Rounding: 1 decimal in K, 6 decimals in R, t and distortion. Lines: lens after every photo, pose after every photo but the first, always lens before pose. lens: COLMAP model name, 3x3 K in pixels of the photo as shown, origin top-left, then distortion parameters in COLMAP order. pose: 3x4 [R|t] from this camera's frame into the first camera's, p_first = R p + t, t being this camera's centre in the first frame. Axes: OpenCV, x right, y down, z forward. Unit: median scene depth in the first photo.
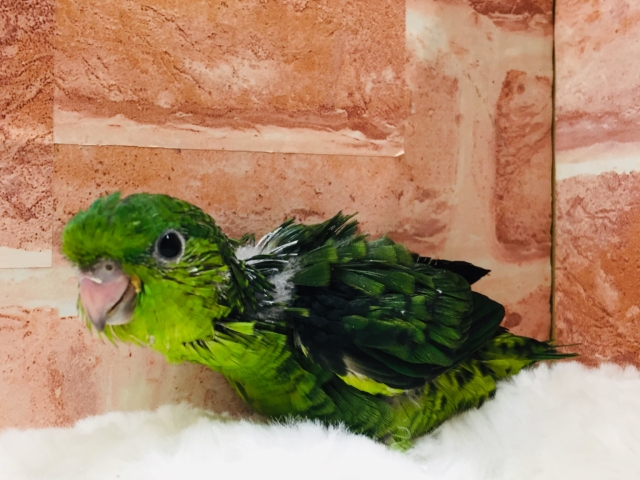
lens RADIAL K [[708.5, 0, 321.8], [0, 708.5, 236.4], [0, 0, 1]] dist [0.026369, 0.000000]
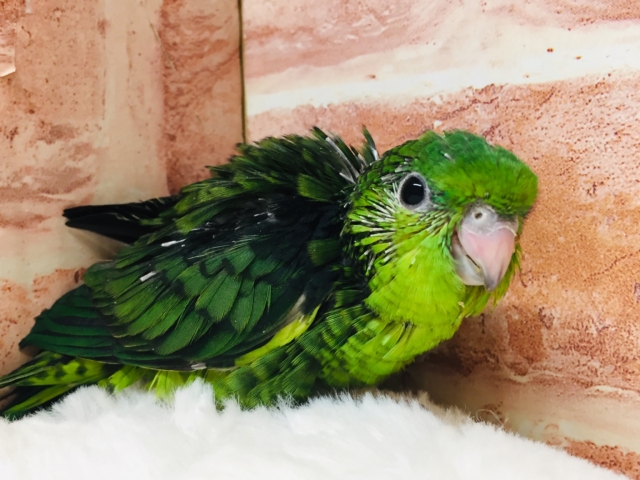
lens RADIAL K [[708.5, 0, 318.0], [0, 708.5, 241.0], [0, 0, 1]] dist [0.026369, 0.000000]
pose [[0.951112, -0.046868, 0.305270, 0.168582], [0.022409, 0.996286, 0.083143, -0.004922], [-0.308033, -0.072237, 0.948629, 0.235074]]
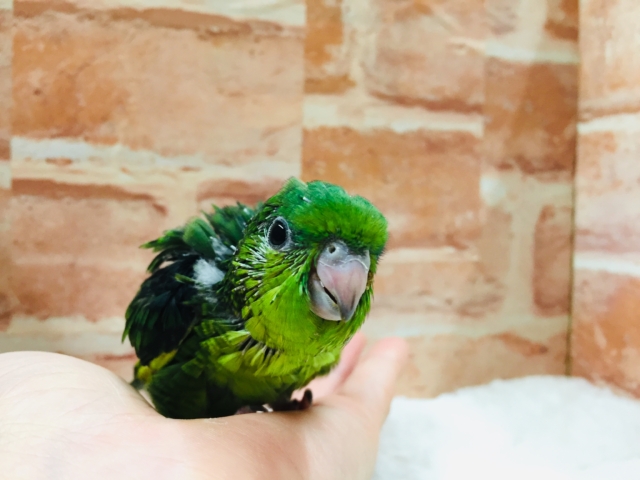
lens RADIAL K [[564.5, 0, 322.0], [0, 564.5, 235.7], [0, 0, 1]] dist [0.033956, -0.094055]
pose [[0.981470, 0.022052, -0.190343, -0.000184], [-0.013411, 0.998825, 0.046566, -0.223583], [0.191147, -0.043151, 0.980613, -0.447921]]
